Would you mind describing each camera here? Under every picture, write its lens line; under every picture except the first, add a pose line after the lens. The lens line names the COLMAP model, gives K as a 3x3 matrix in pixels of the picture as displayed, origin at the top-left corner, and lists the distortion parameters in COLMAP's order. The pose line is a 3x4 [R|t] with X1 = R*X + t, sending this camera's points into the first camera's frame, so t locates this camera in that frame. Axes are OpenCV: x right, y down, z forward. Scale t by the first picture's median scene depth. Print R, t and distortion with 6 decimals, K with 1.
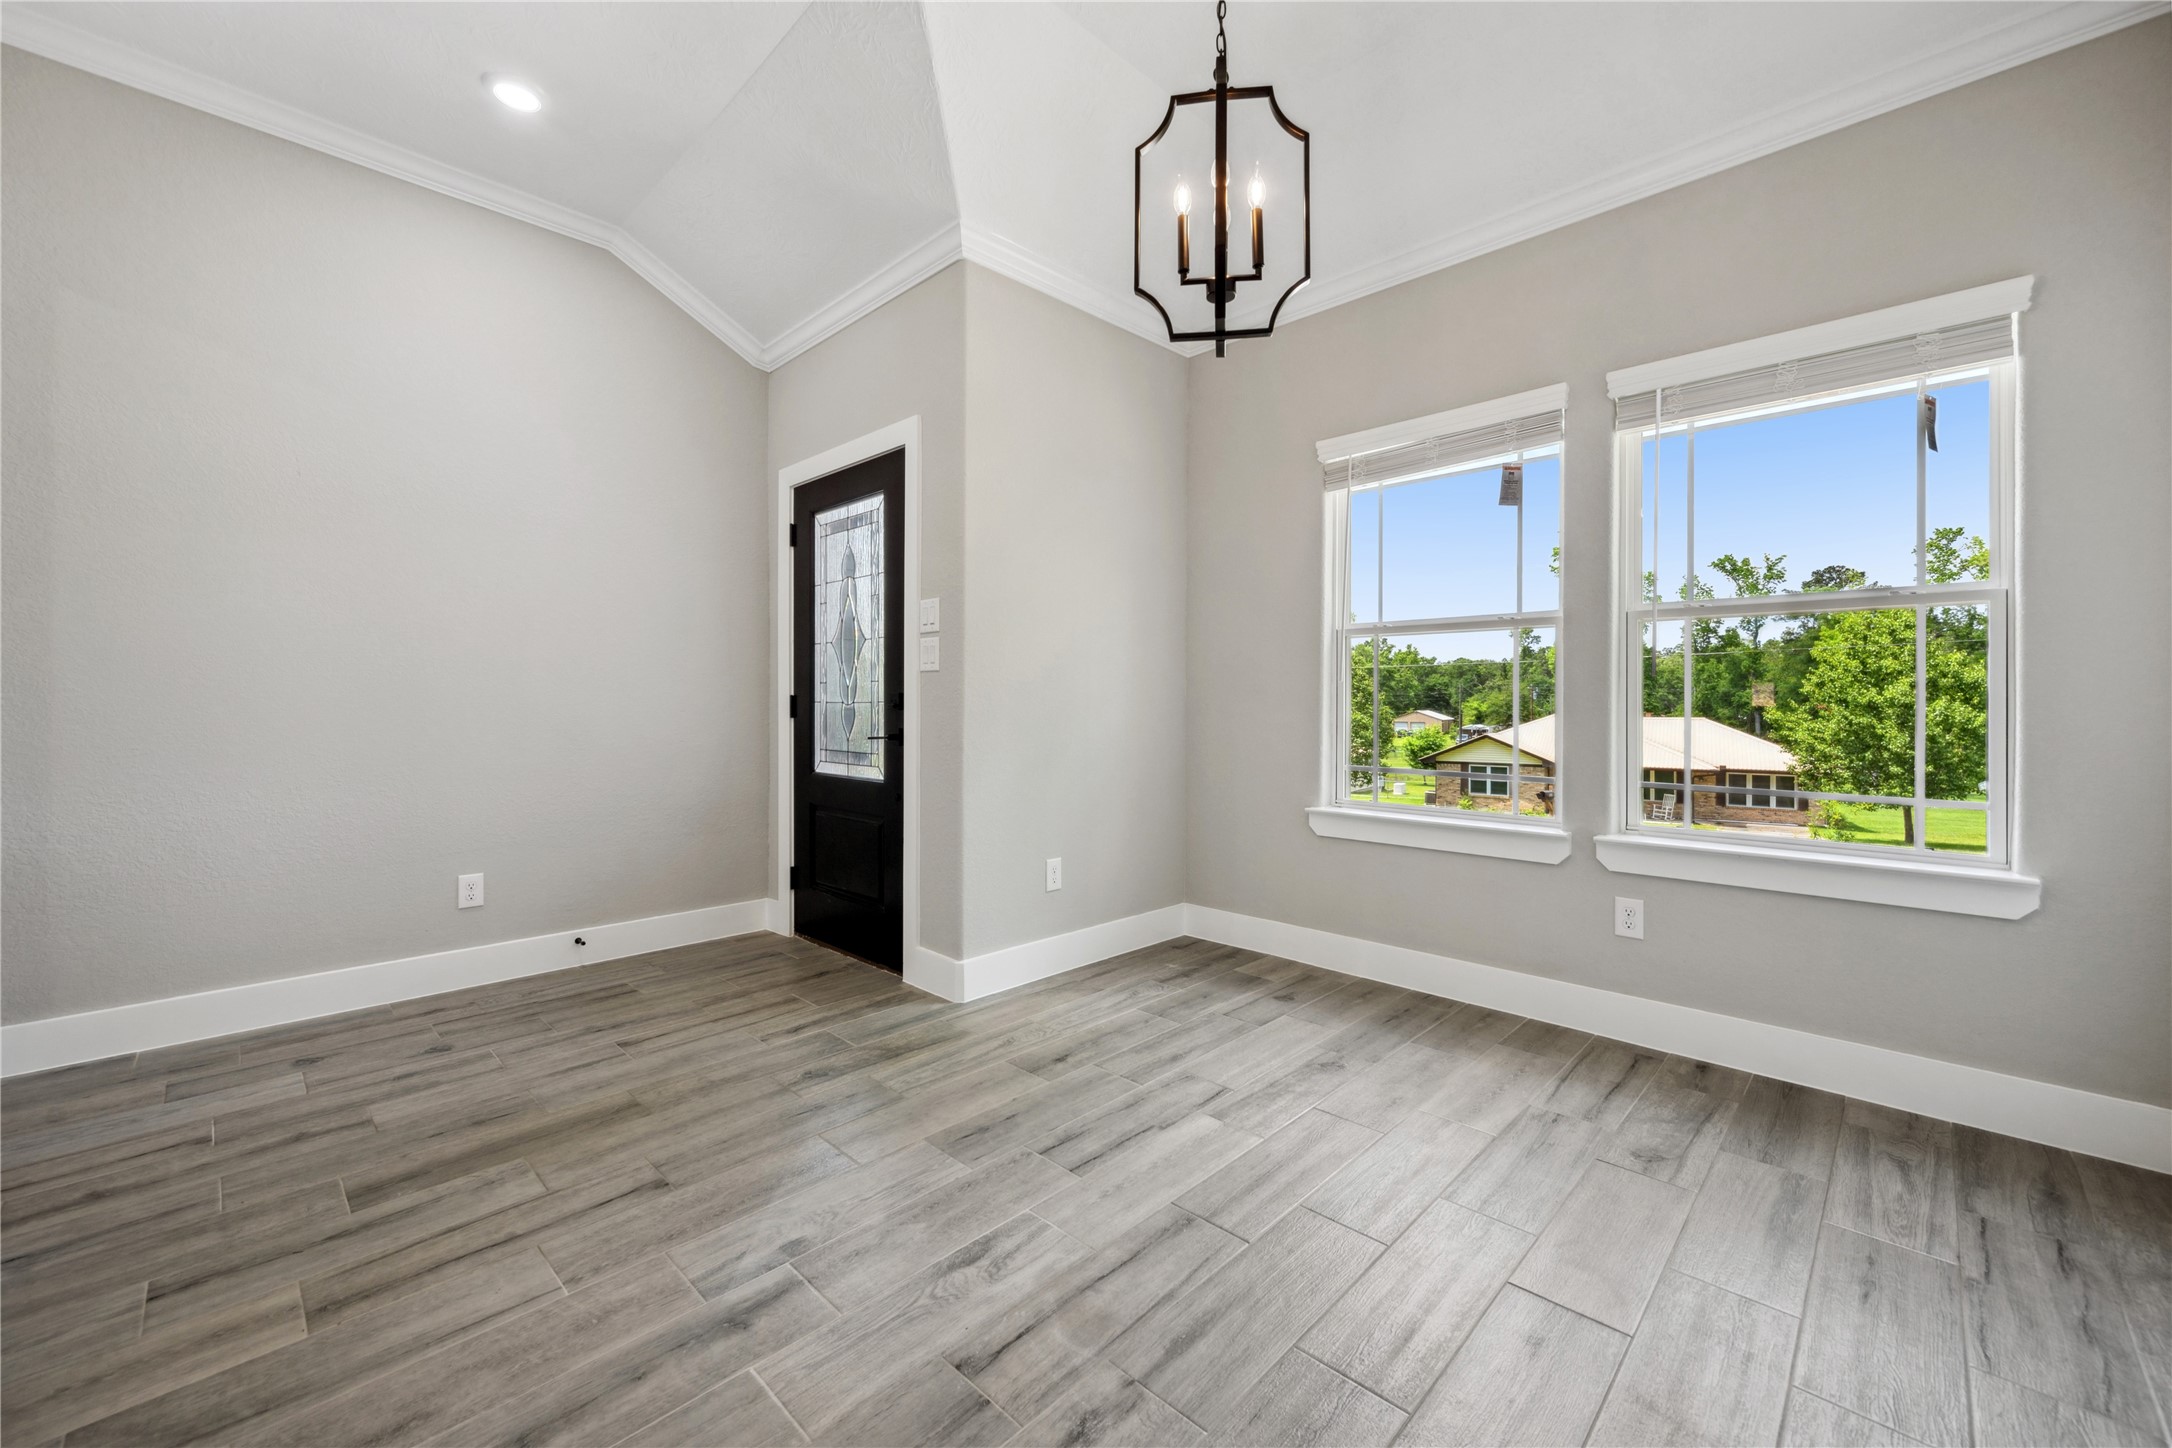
lens RADIAL K [[857.3, 0, 1080.7], [0, 857.3, 704.8], [0, 0, 1]] dist [-0.001528, -0.000147]
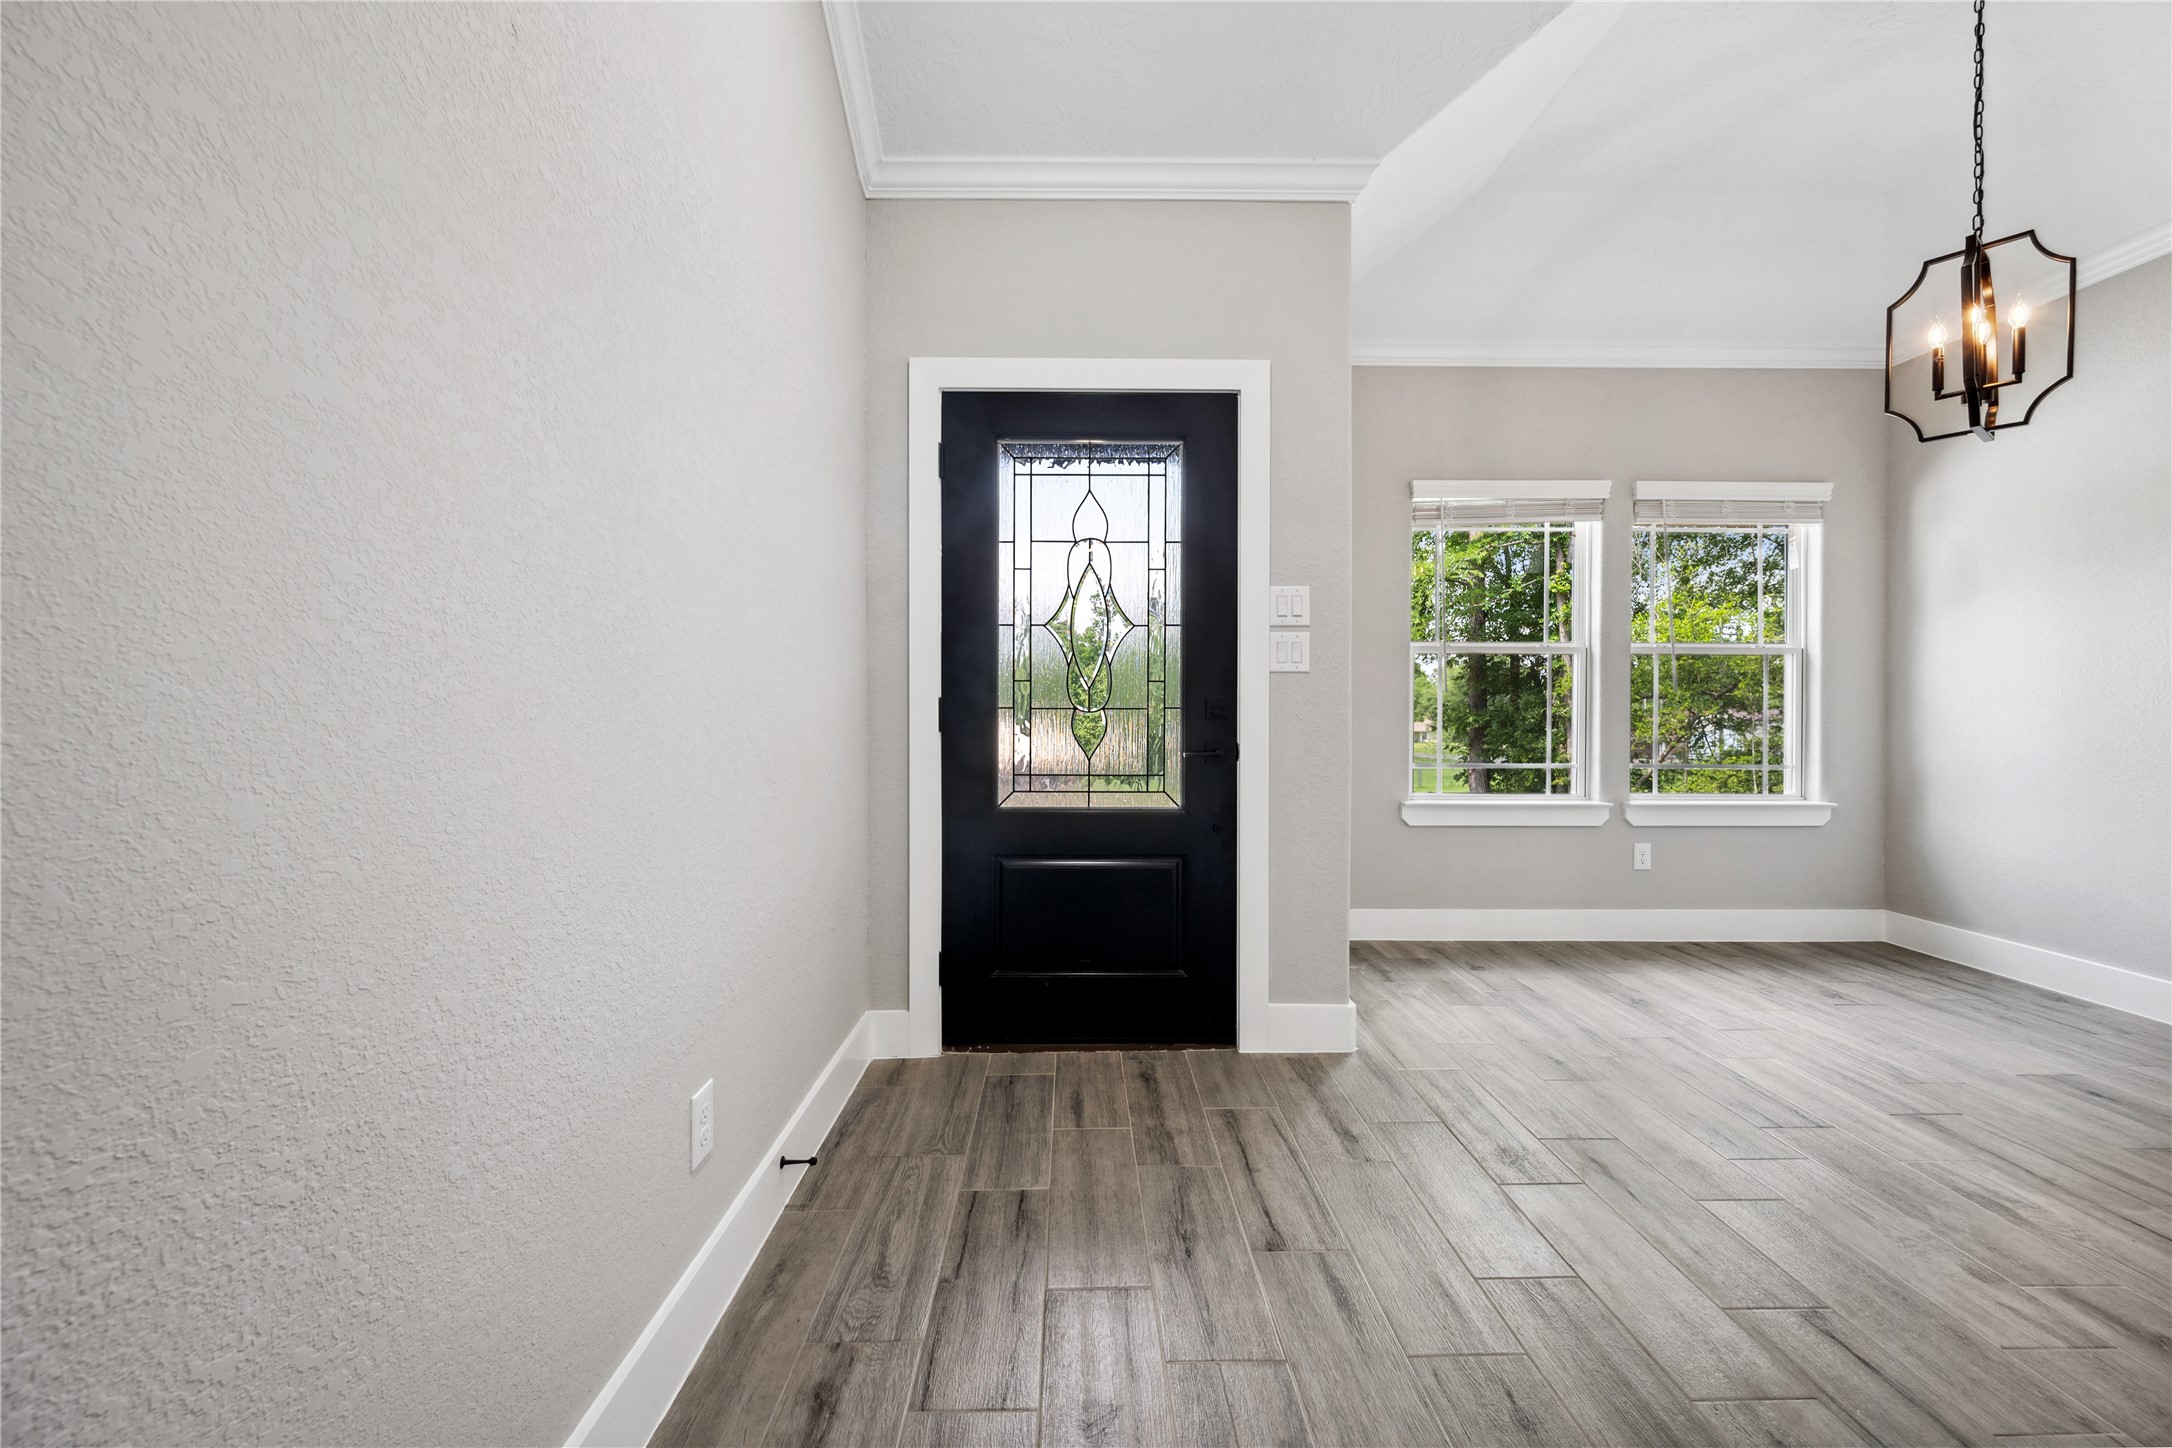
lens RADIAL K [[858.5, 0, 1089.7], [0, 858.5, 713.6], [0, 0, 1]] dist [0.000275, 0.000364]
pose [[0.703900, -0.003476, 0.710291, -1.031199], [0.001985, 0.999994, 0.002926, -0.001413], [-0.710296, -0.000650, 0.703902, 0.618238]]
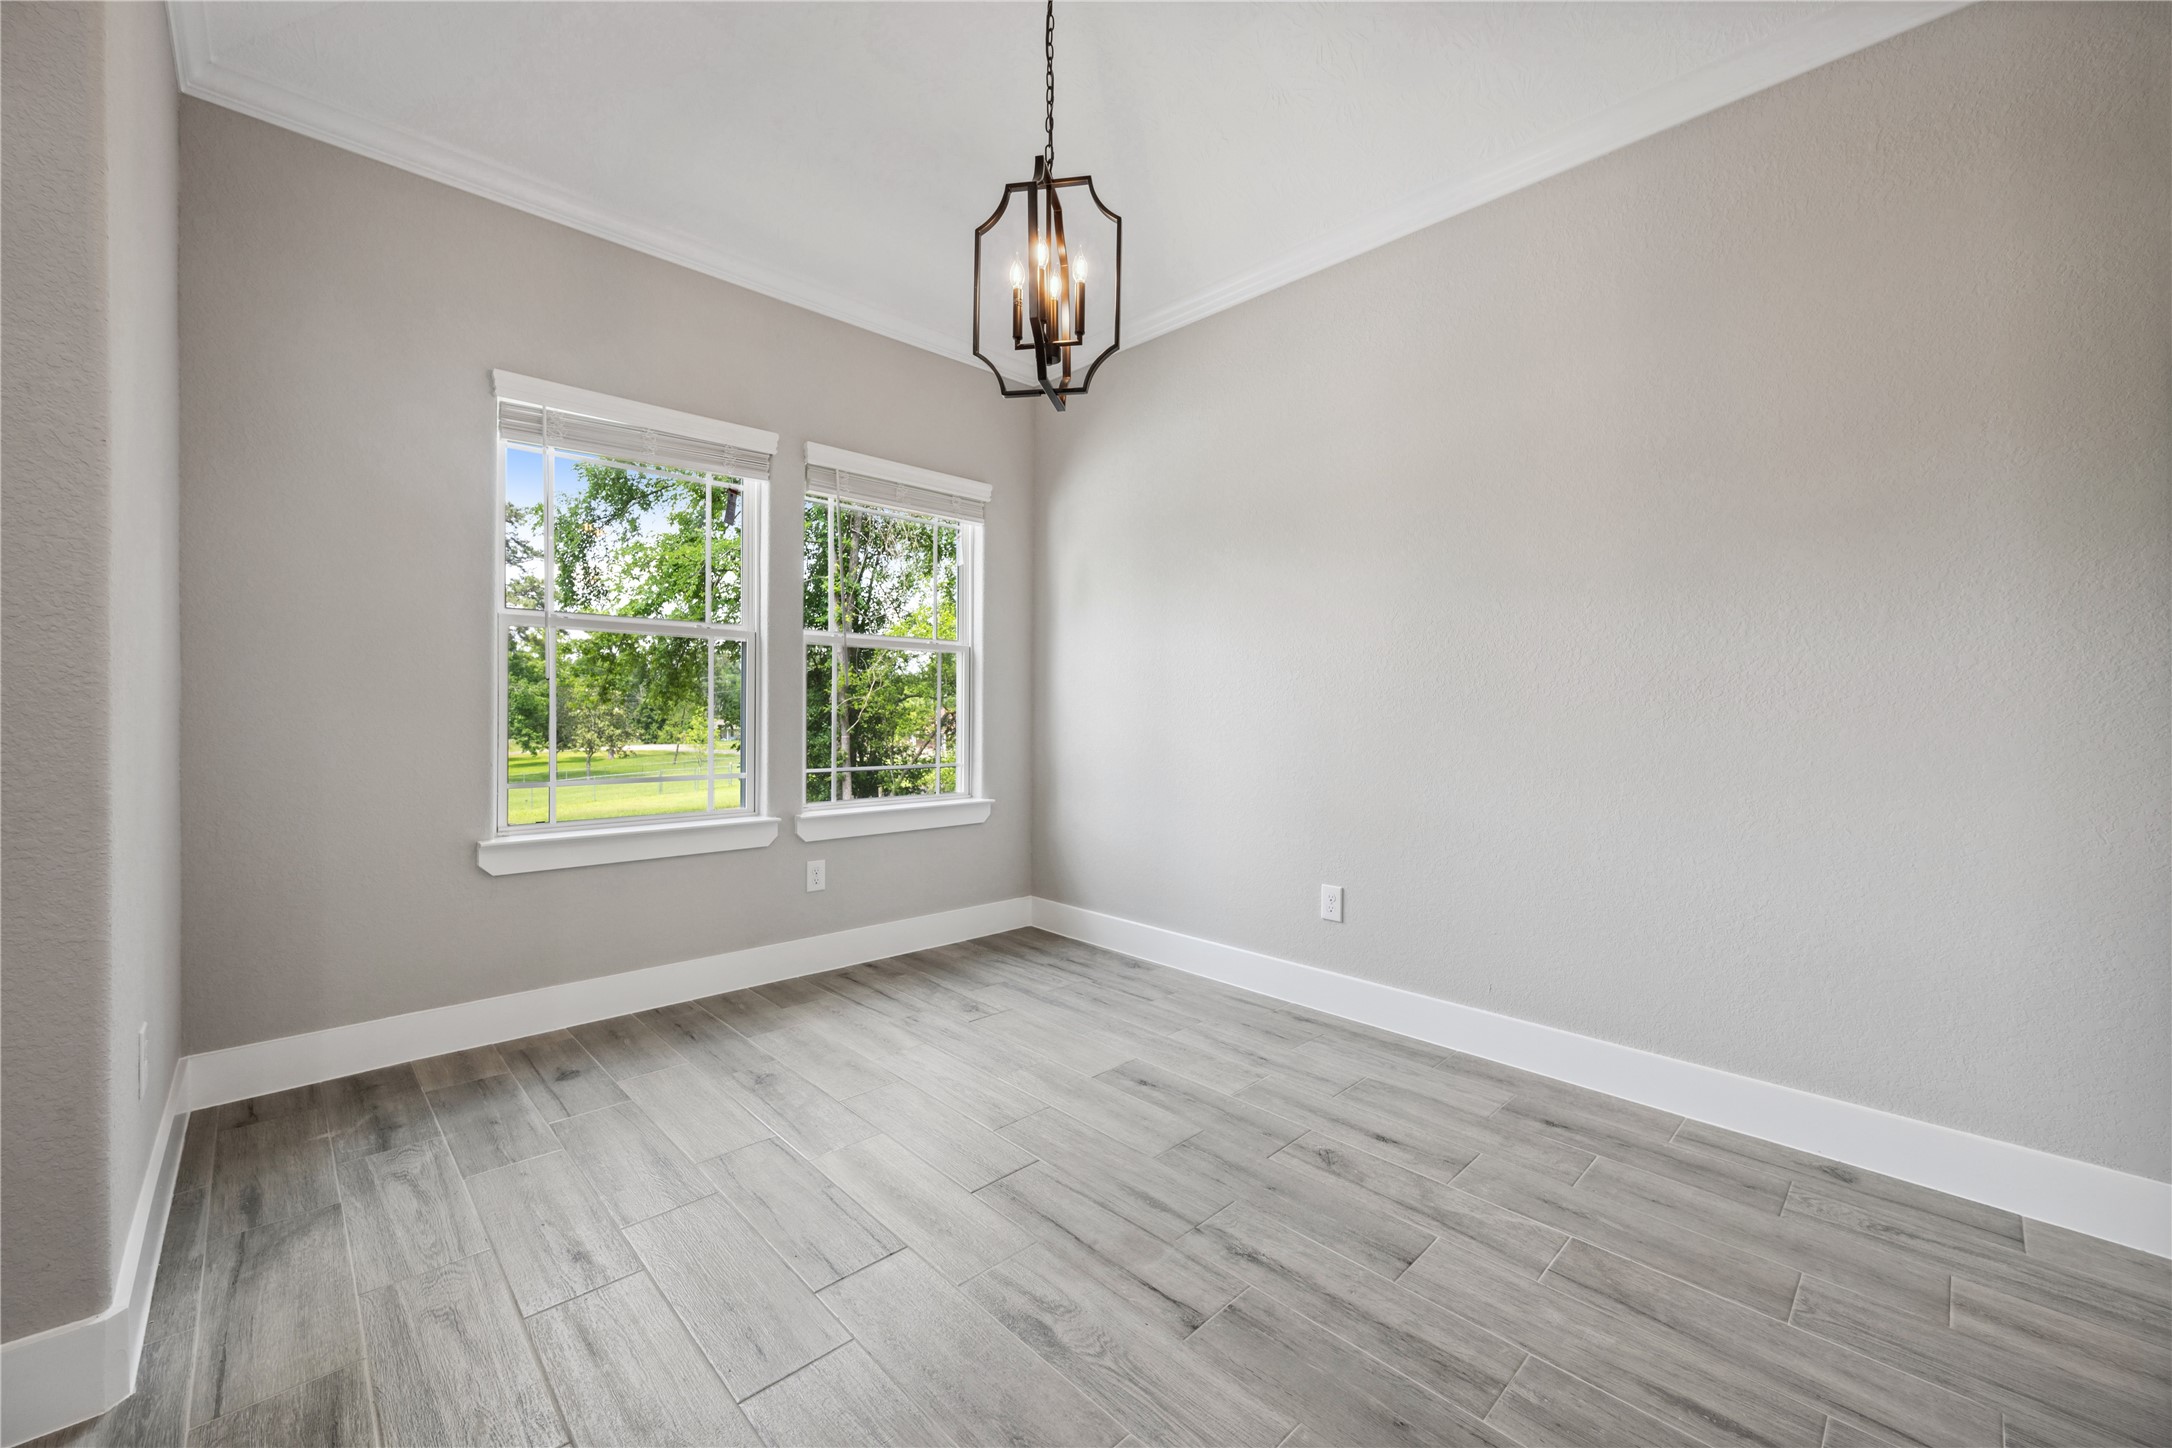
lens RADIAL K [[848.9, 0, 1086.0], [0, 848.9, 724.0], [0, 0, 1]] dist [-0.000790, -0.000154]
pose [[0.029765, -0.018405, 0.999387, -0.587338], [-0.001863, 0.999828, 0.018468, -0.001326], [-0.999555, -0.002412, 0.029725, 0.543335]]
